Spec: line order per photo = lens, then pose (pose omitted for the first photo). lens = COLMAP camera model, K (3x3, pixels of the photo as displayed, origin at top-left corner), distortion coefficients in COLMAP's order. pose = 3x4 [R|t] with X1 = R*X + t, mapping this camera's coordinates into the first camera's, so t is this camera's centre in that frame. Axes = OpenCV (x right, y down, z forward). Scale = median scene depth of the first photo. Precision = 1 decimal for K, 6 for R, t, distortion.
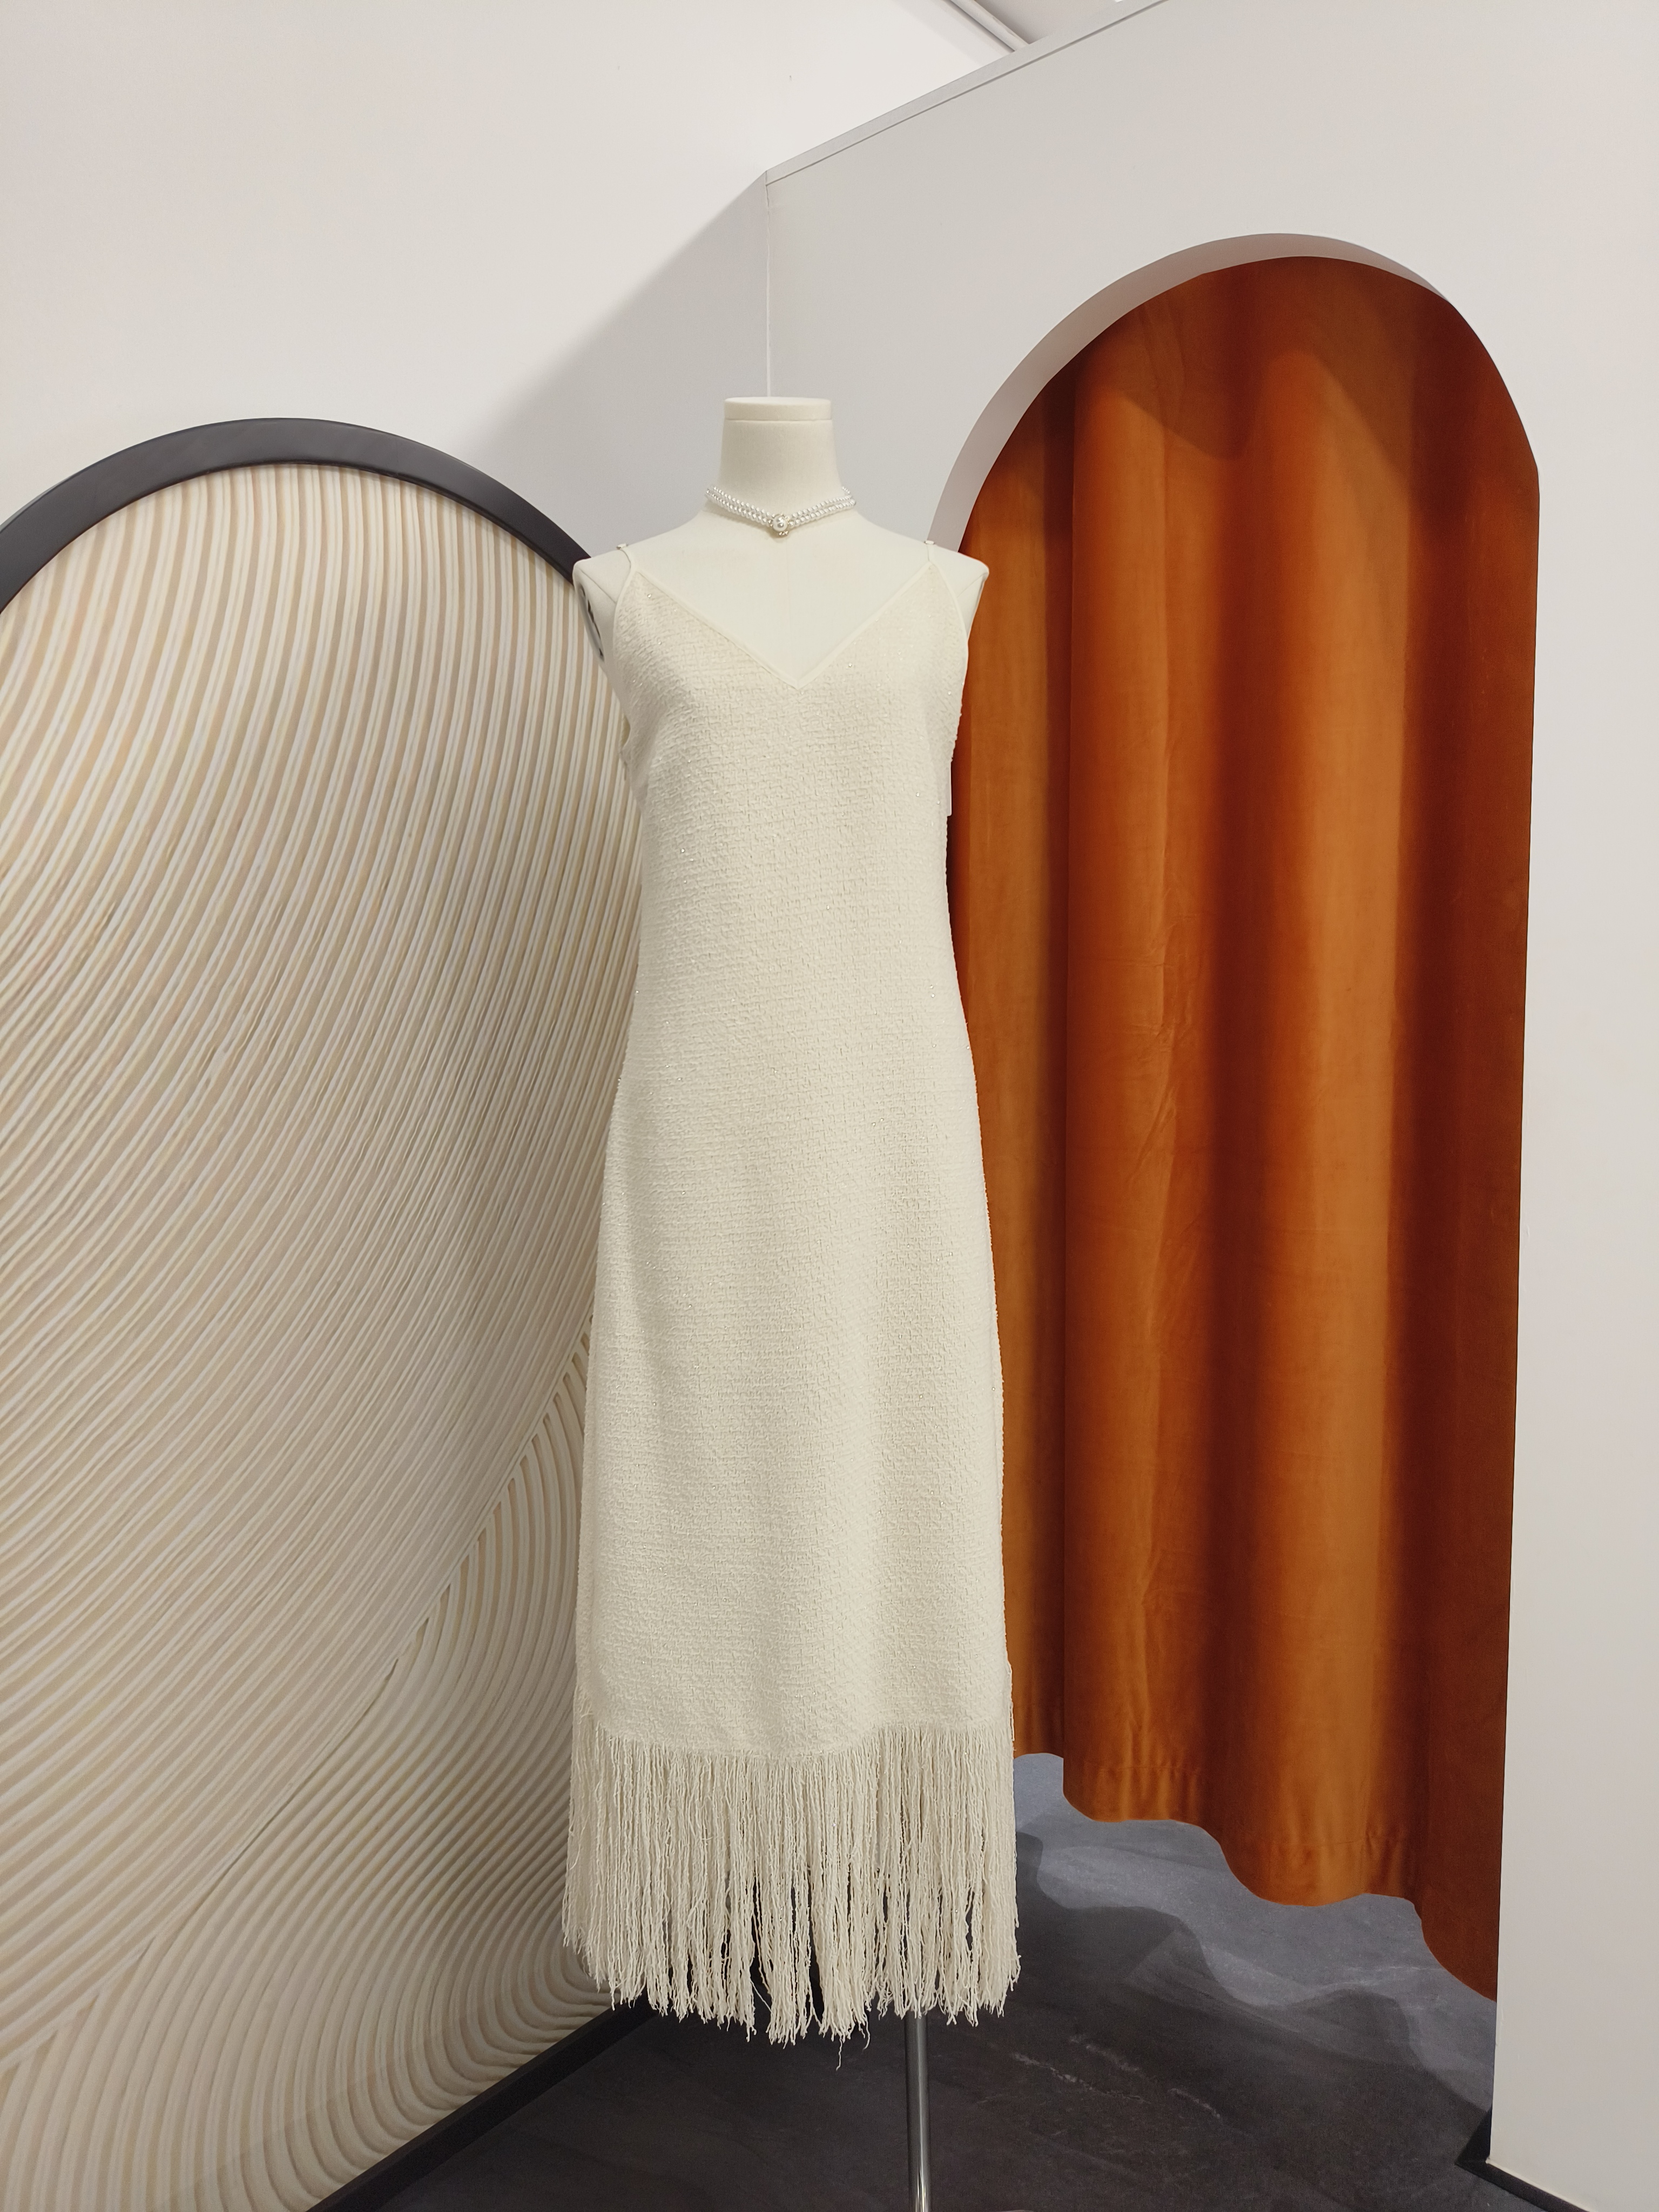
lens RADIAL K [[1462.2, 0, 837.9], [0, 1462.2, 1096.7], [0, 0, 1]] dist [-0.004174, -0.025598]
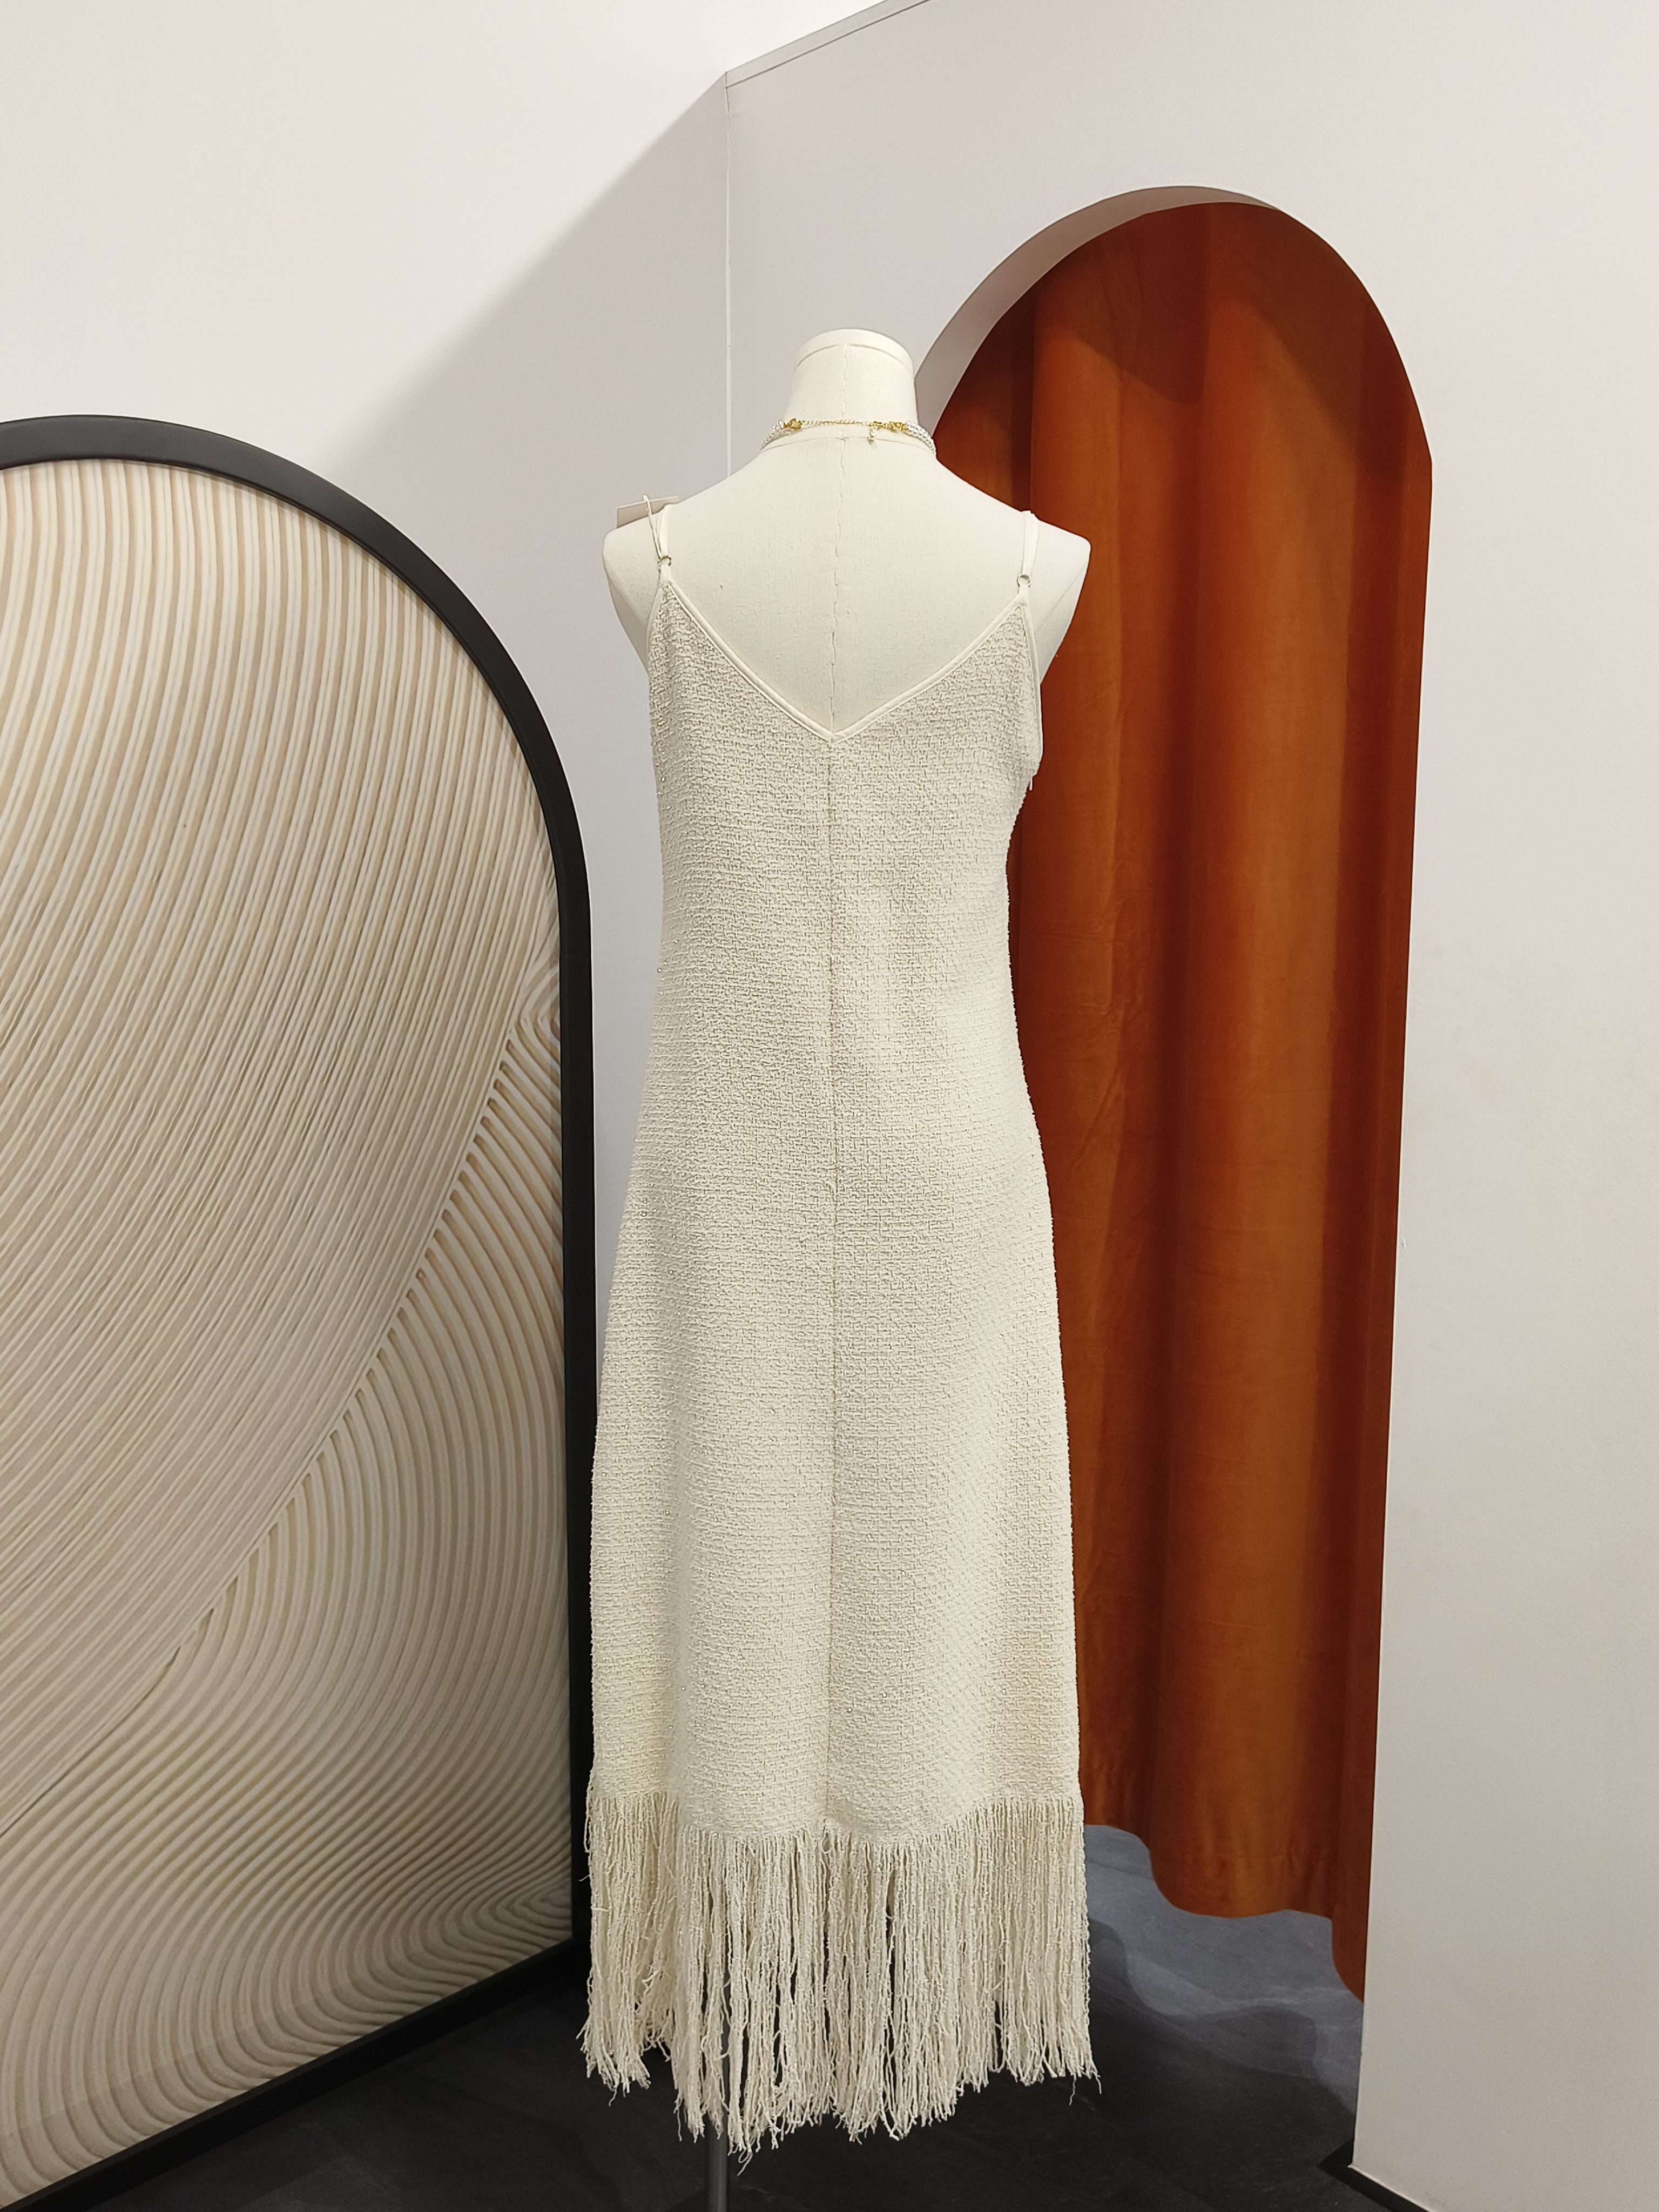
lens RADIAL K [[1818.2, 0, 854.6], [0, 1818.2, 1088.8], [0, 0, 1]] dist [-0.001650, -0.062609]
pose [[0.995269, 0.025254, -0.093819, 0.193521], [-0.020053, 0.998231, 0.055975, -0.065779], [0.095066, -0.053829, 0.994015, -0.217587]]
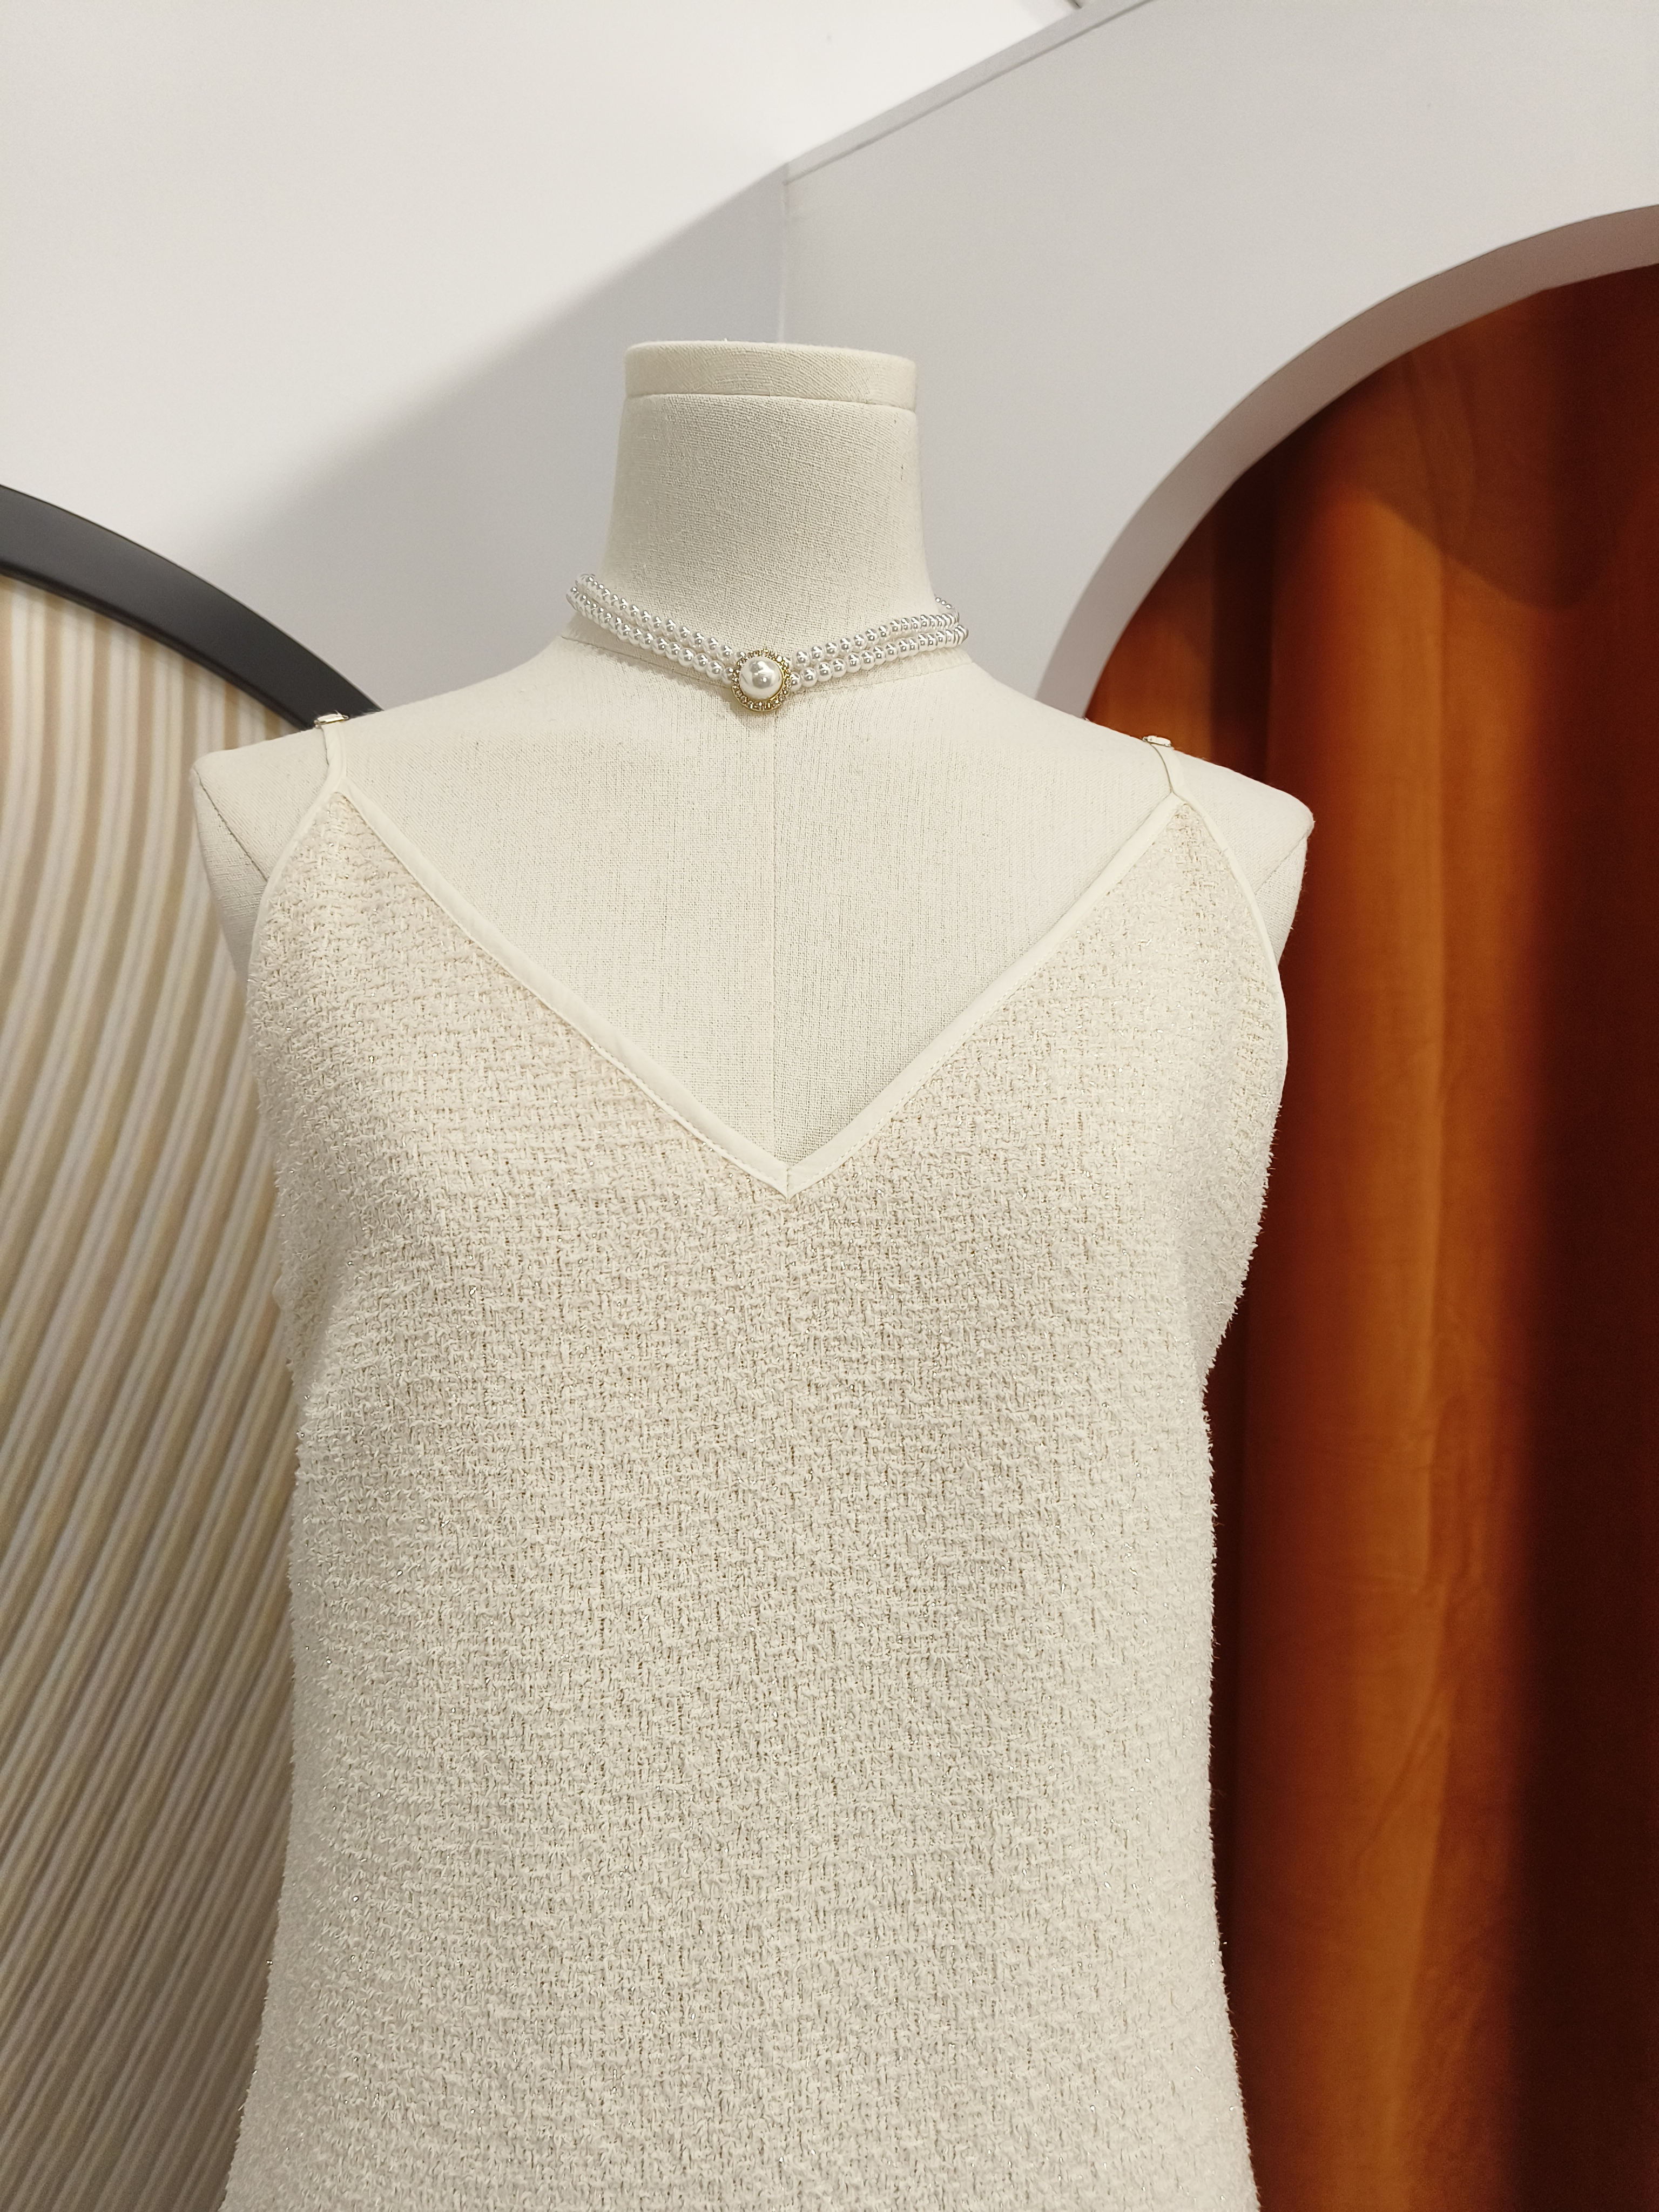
lens RADIAL K [[1462.2, 0, 806.9], [0, 1462.2, 1064.1], [0, 0, 1]] dist [-0.004174, -0.025598]
pose [[0.998885, 0.043020, -0.019460, -0.012989], [-0.045094, 0.991367, -0.123114, -0.187747], [0.013996, 0.123854, 0.992202, 0.483917]]
